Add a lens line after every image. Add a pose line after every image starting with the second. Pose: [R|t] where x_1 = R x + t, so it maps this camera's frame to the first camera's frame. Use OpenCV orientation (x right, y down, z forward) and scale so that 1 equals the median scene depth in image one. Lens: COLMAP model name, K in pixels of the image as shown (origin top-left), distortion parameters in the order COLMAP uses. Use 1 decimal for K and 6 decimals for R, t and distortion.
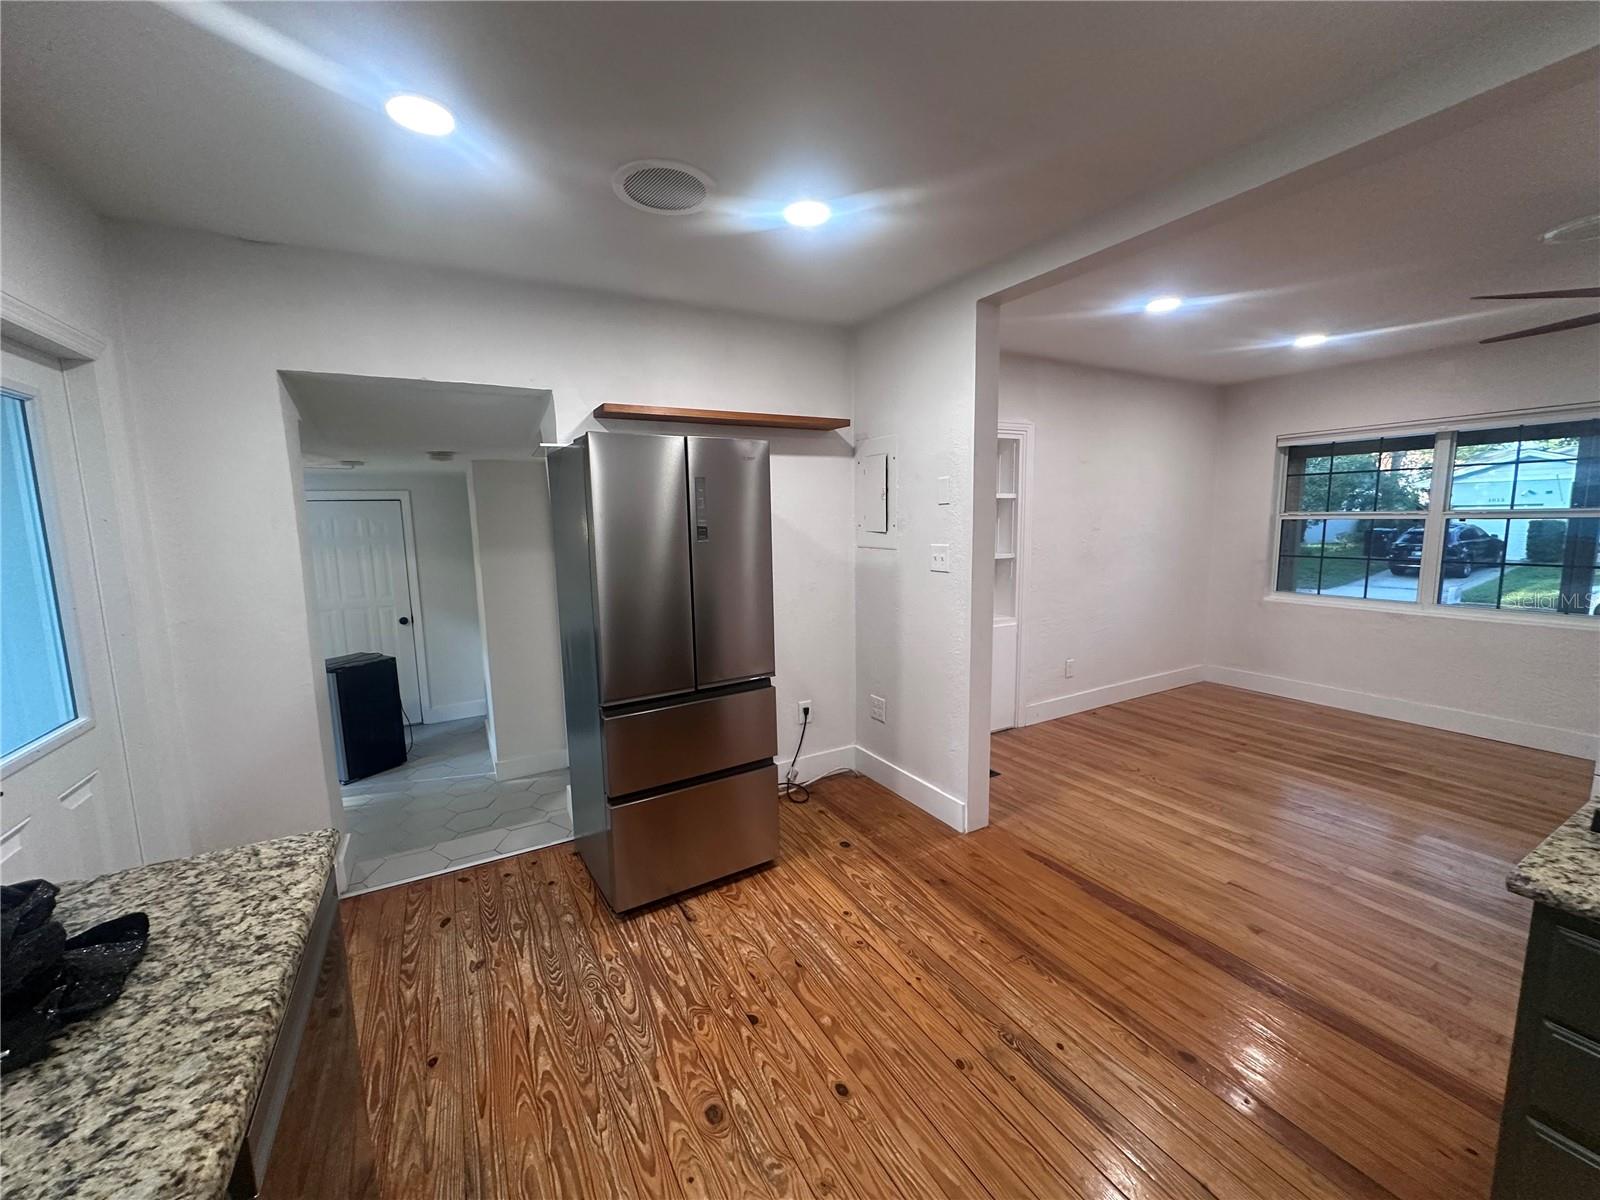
lens RADIAL K [[636.0, 0, 800.0], [0, 636.0, 600.0], [0, 0, 1]] dist [-0.003786, 0.000690]
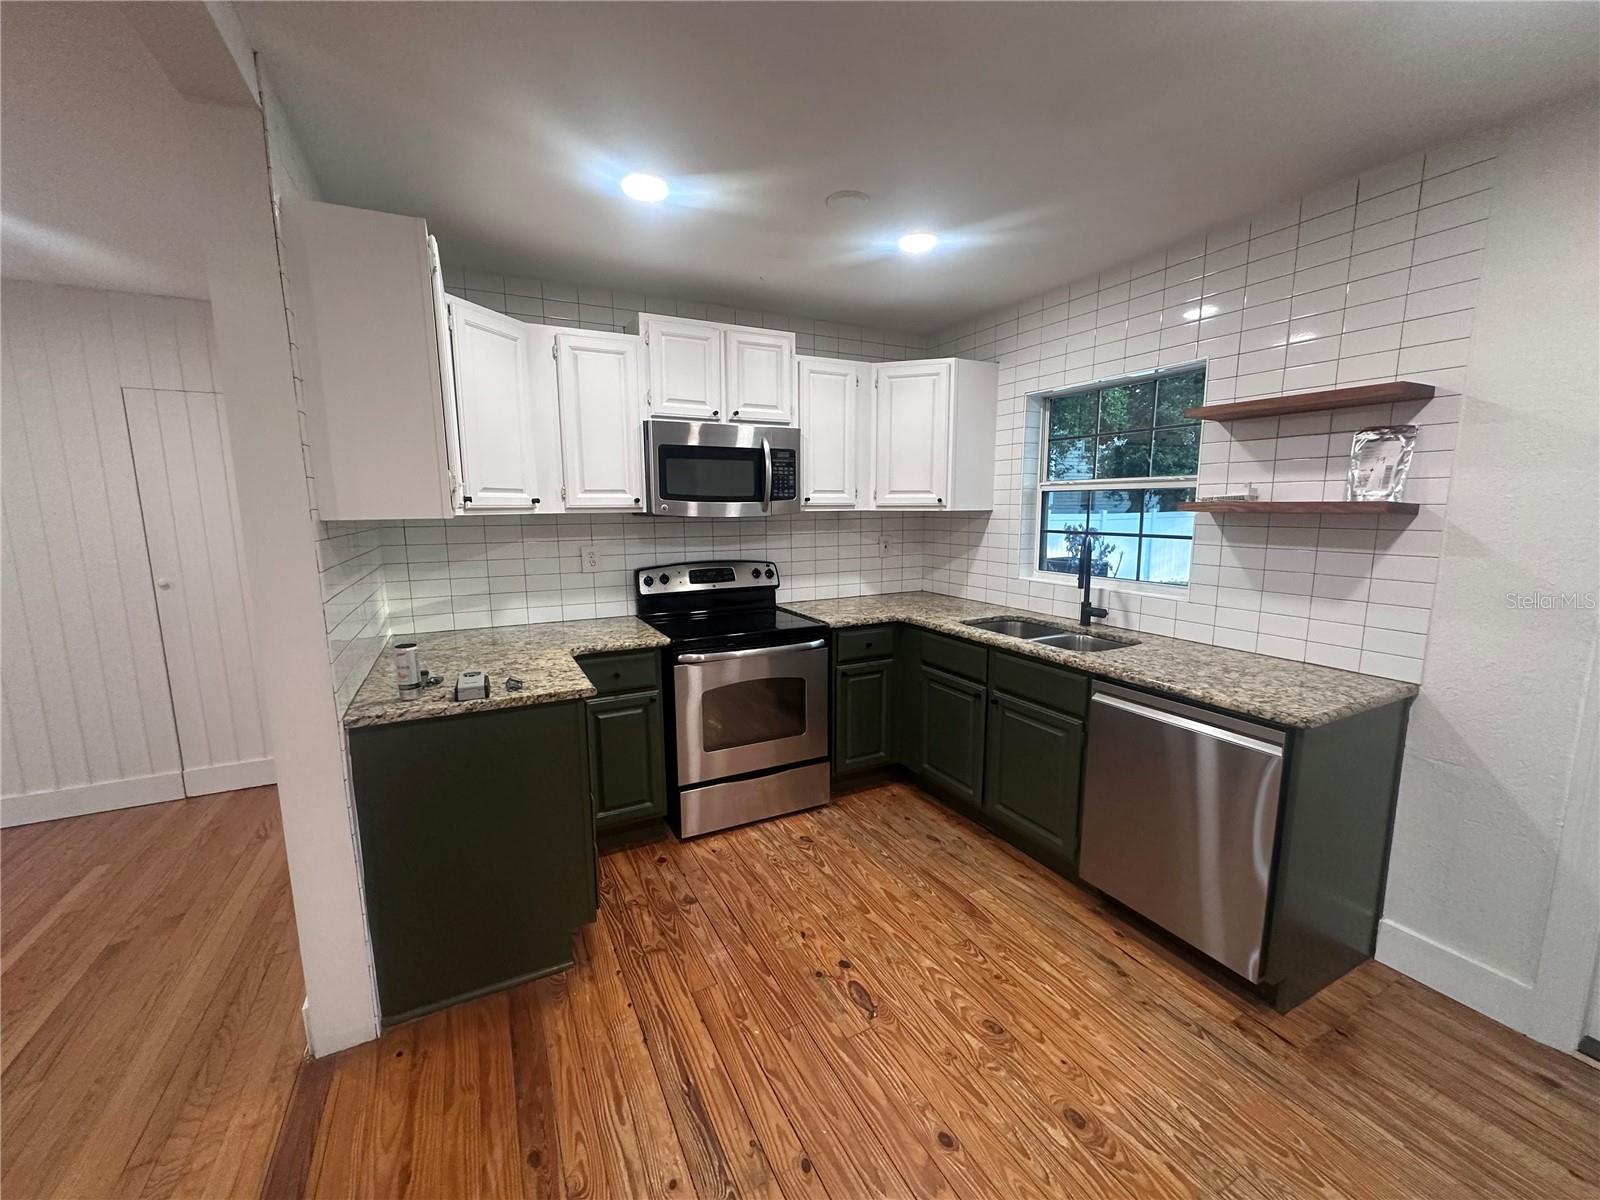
lens RADIAL K [[636.0, 0, 800.0], [0, 636.0, 600.0], [0, 0, 1]] dist [-0.003786, 0.000690]
pose [[-0.999123, 0.020024, 0.036762, 0.125314], [0.029565, 0.959240, 0.281043, -0.125410], [-0.029636, 0.281883, -0.958991, 0.925686]]
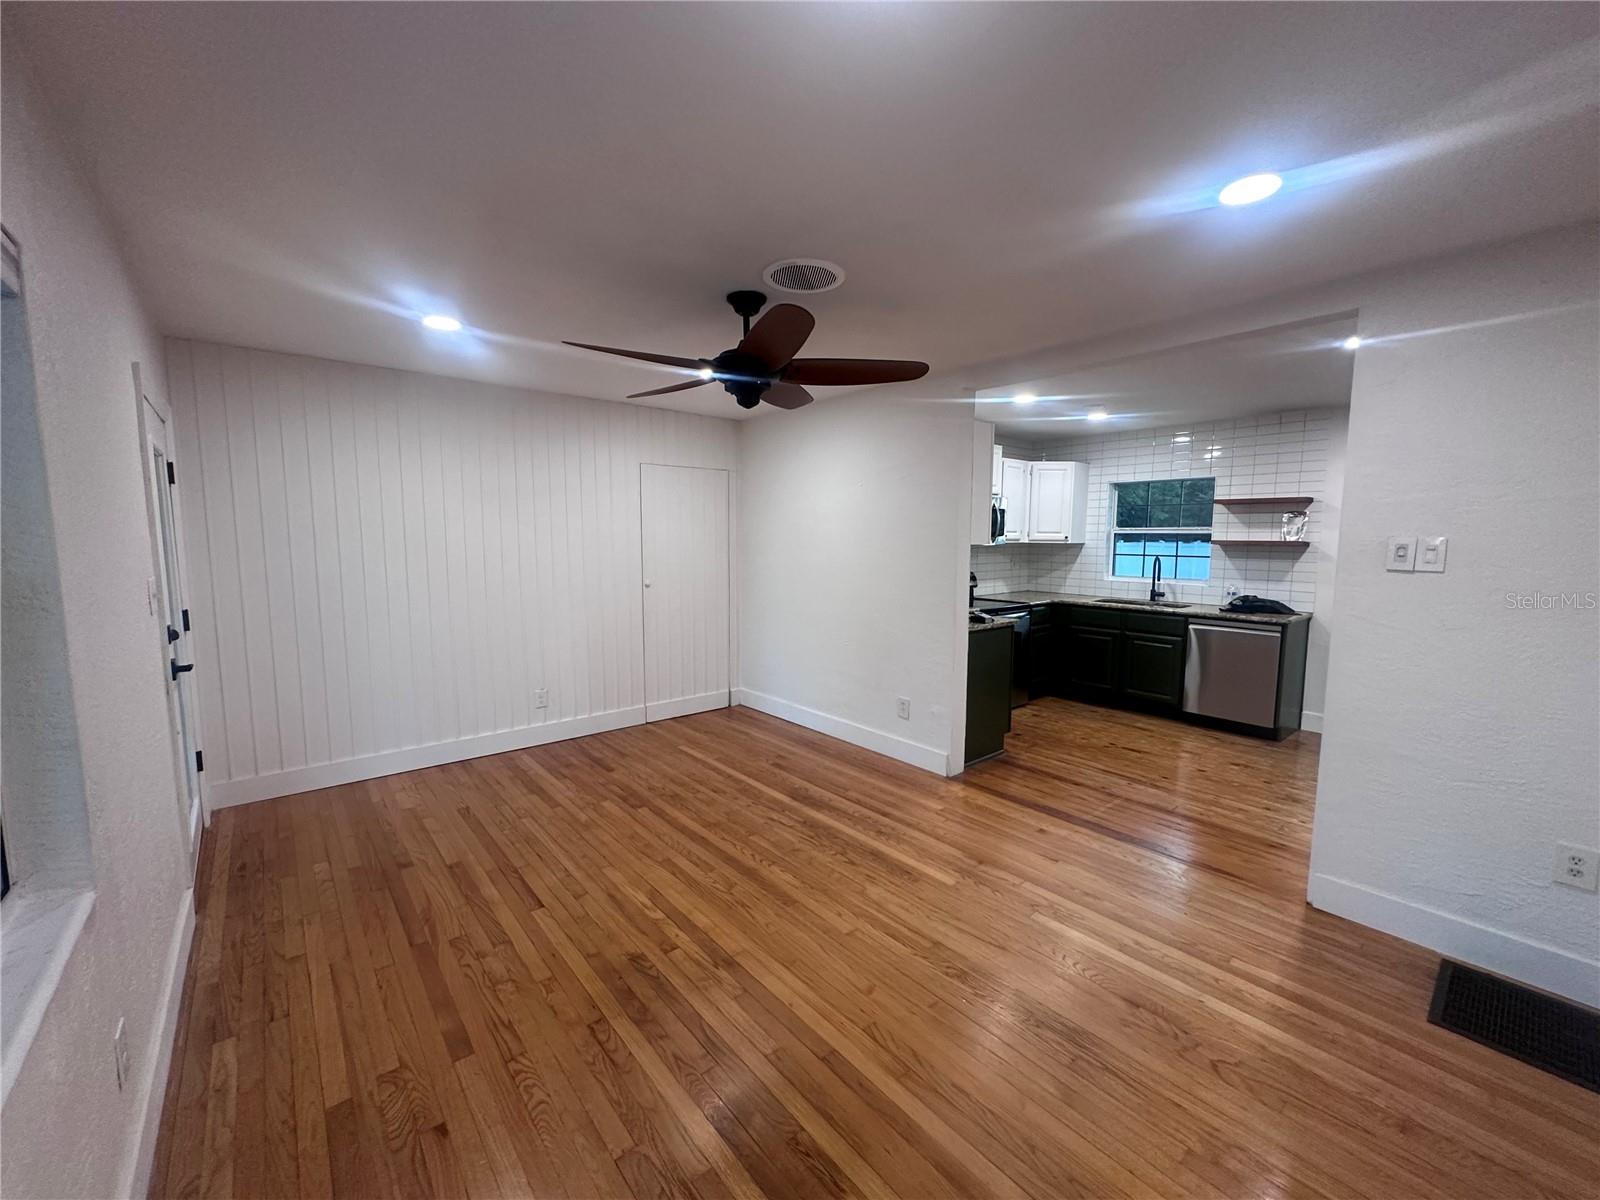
lens RADIAL K [[636.0, 0, 800.0], [0, 636.0, 600.0], [0, 0, 1]] dist [-0.003786, 0.000690]
pose [[-0.981711, 0.032554, -0.187571, 1.147014], [-0.012778, 0.971782, 0.235534, -0.246652], [0.189946, 0.233623, -0.953594, 1.630026]]
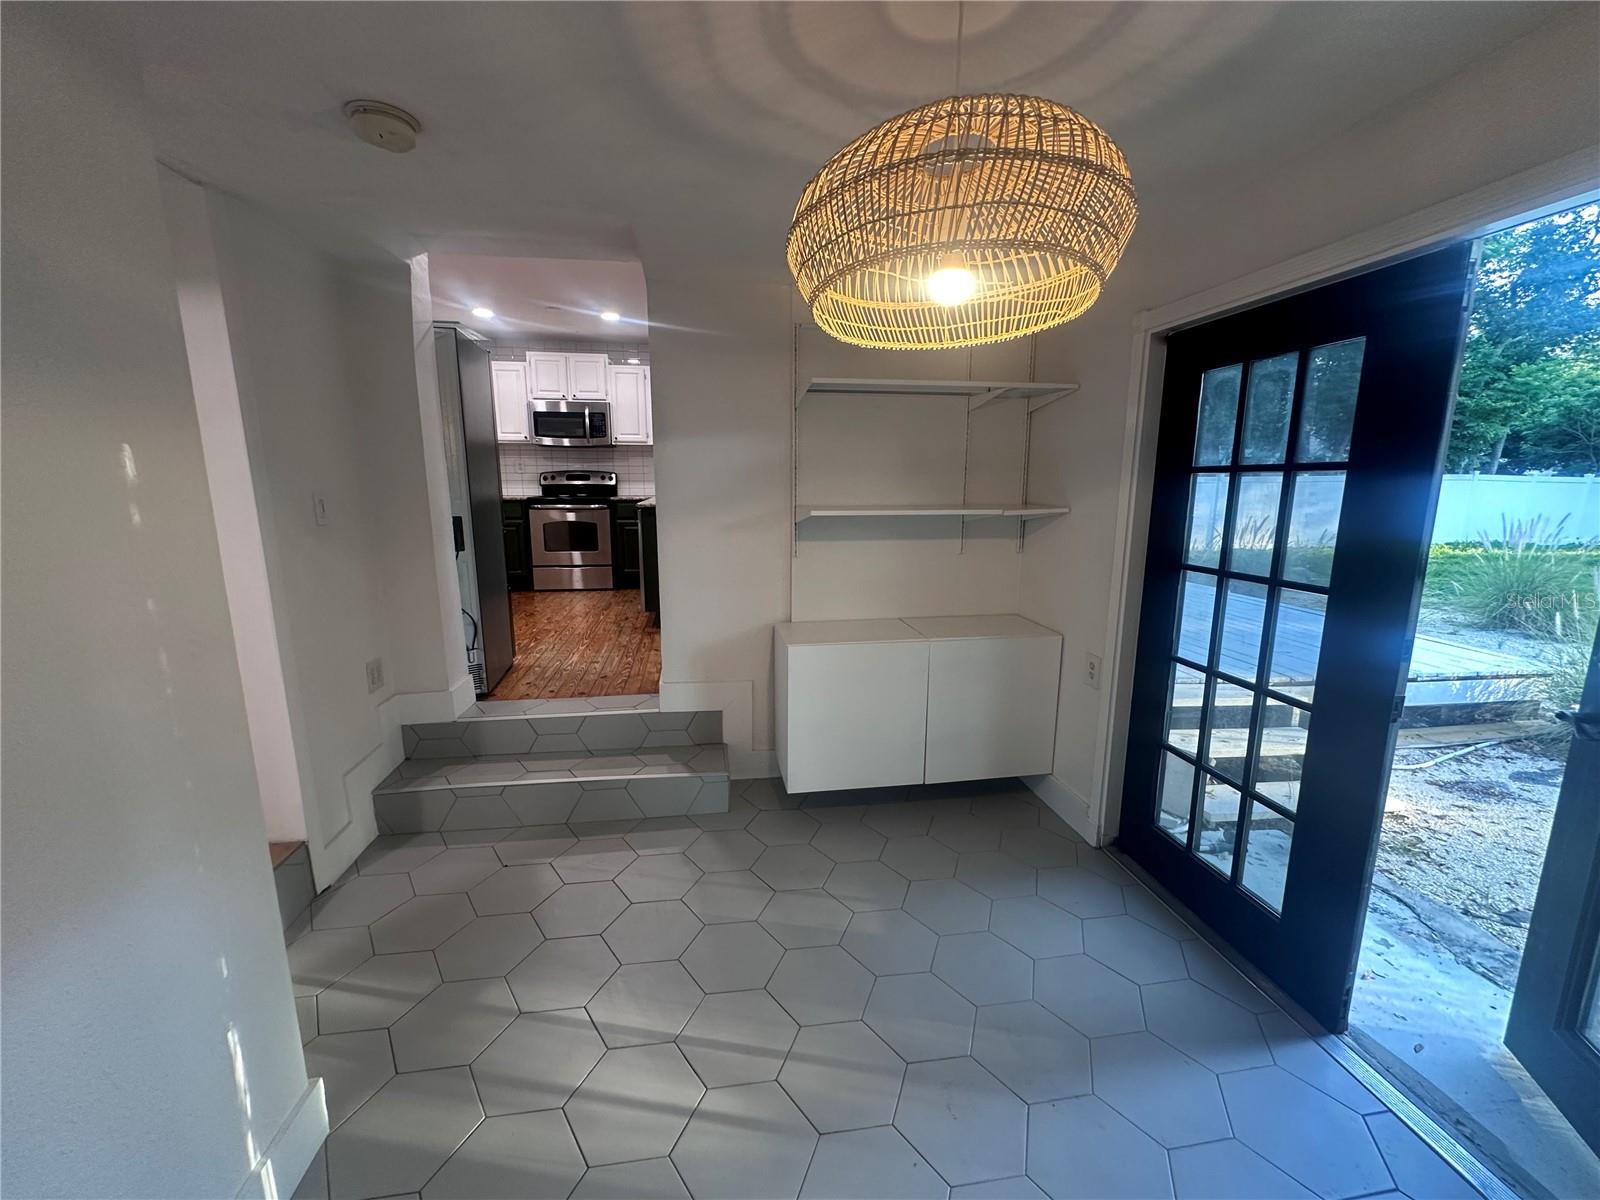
lens RADIAL K [[636.0, 0, 800.0], [0, 636.0, 600.0], [0, 0, 1]] dist [-0.003786, 0.000690]
pose [[-0.938162, -0.048484, 0.342784, -1.201196], [0.060031, 0.952362, 0.299002, -0.068731], [-0.340951, 0.301090, -0.890560, 1.702553]]
